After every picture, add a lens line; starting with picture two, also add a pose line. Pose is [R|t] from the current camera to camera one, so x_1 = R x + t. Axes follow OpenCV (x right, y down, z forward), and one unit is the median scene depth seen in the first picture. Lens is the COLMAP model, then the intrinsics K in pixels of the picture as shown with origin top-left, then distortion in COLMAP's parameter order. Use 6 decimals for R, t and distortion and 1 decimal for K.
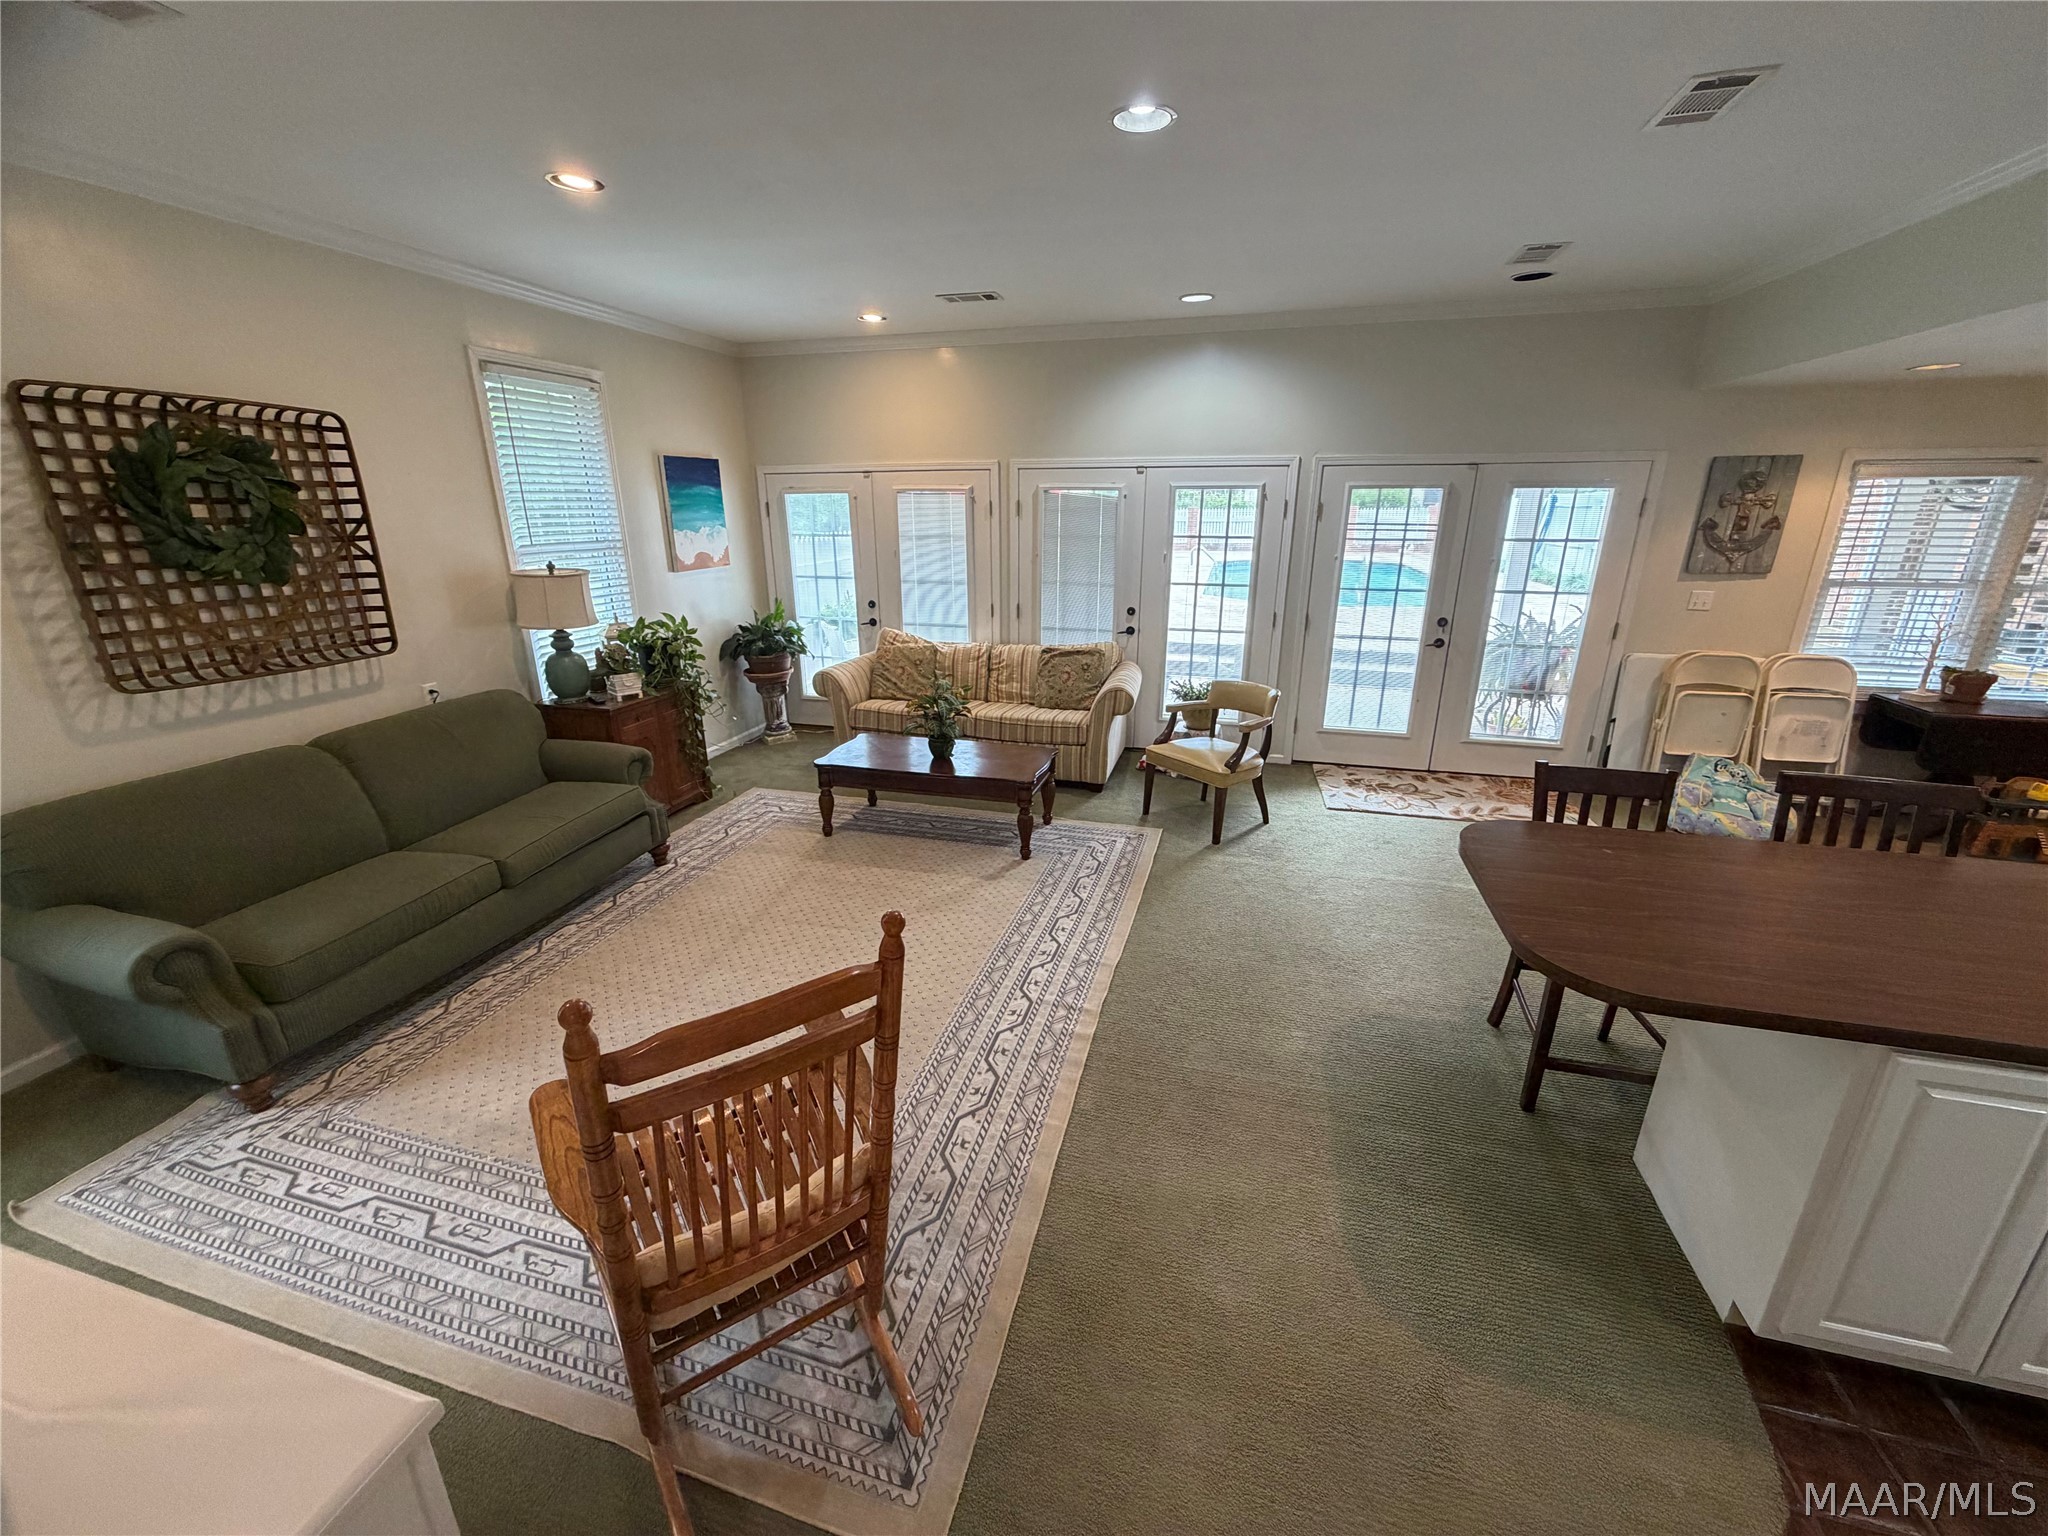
lens RADIAL K [[816.5, 0, 1016.4], [0, 816.5, 769.1], [0, 0, 1]] dist [0.000679, 0.000018]
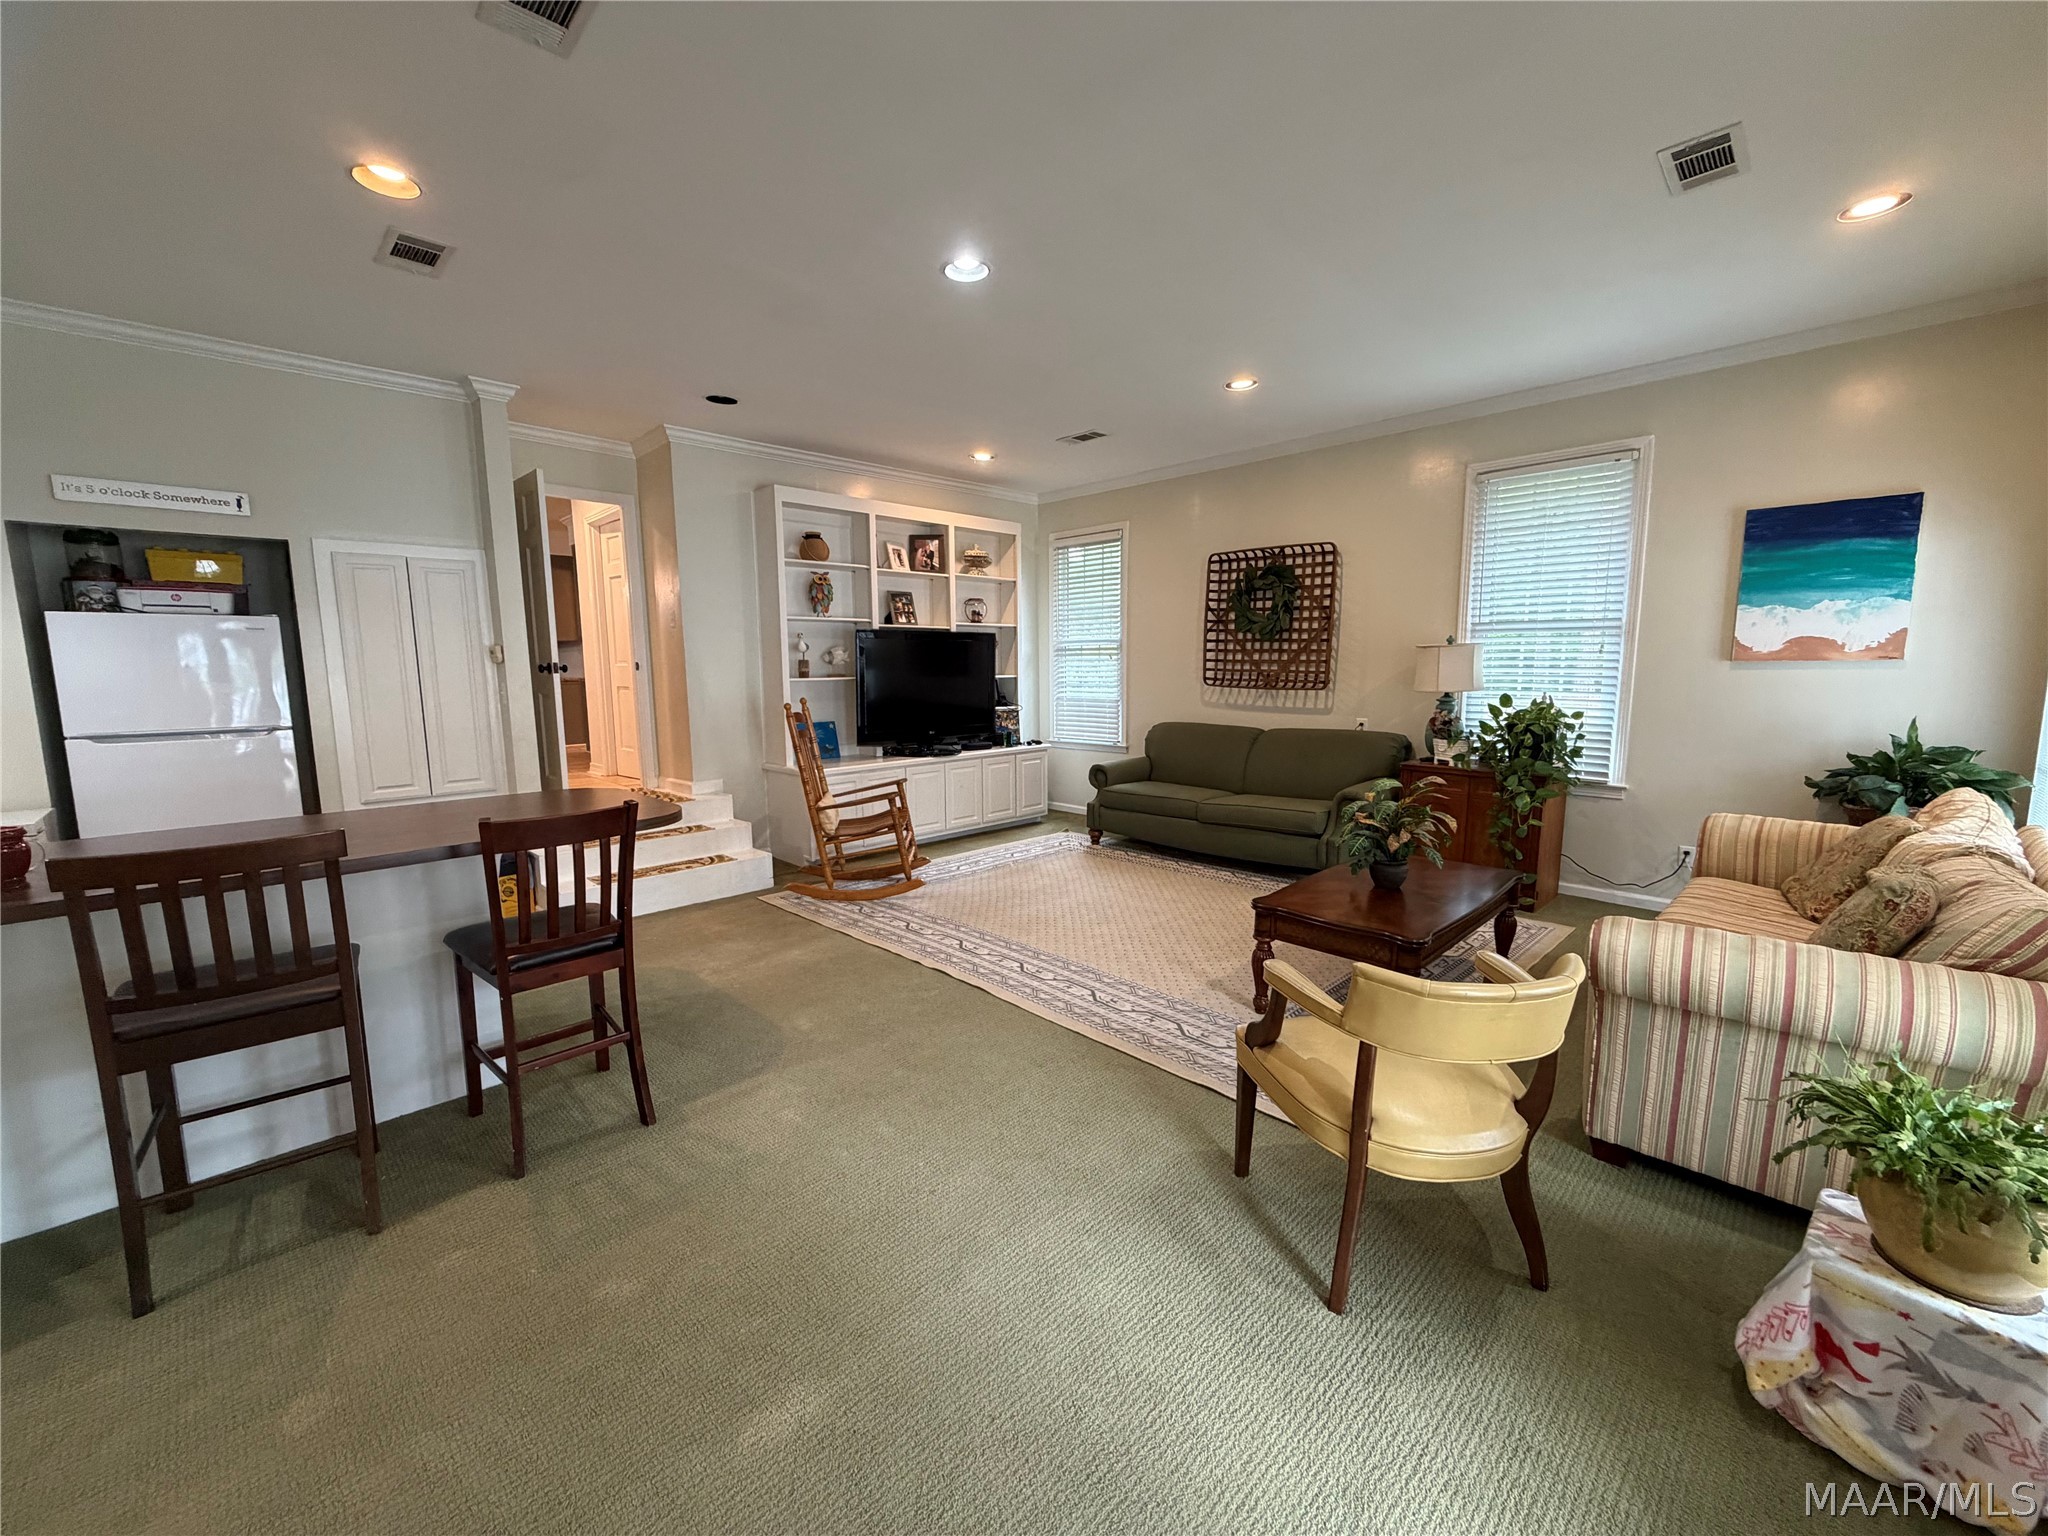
lens RADIAL K [[816.5, 0, 1022.4], [0, 816.5, 766.6], [0, 0, 1]] dist [0.000679, 0.000018]
pose [[-0.490838, 0.126340, -0.862042, 0.994534], [-0.259043, 0.923523, 0.282846, -0.342701], [0.831850, 0.362137, -0.420573, 1.414700]]
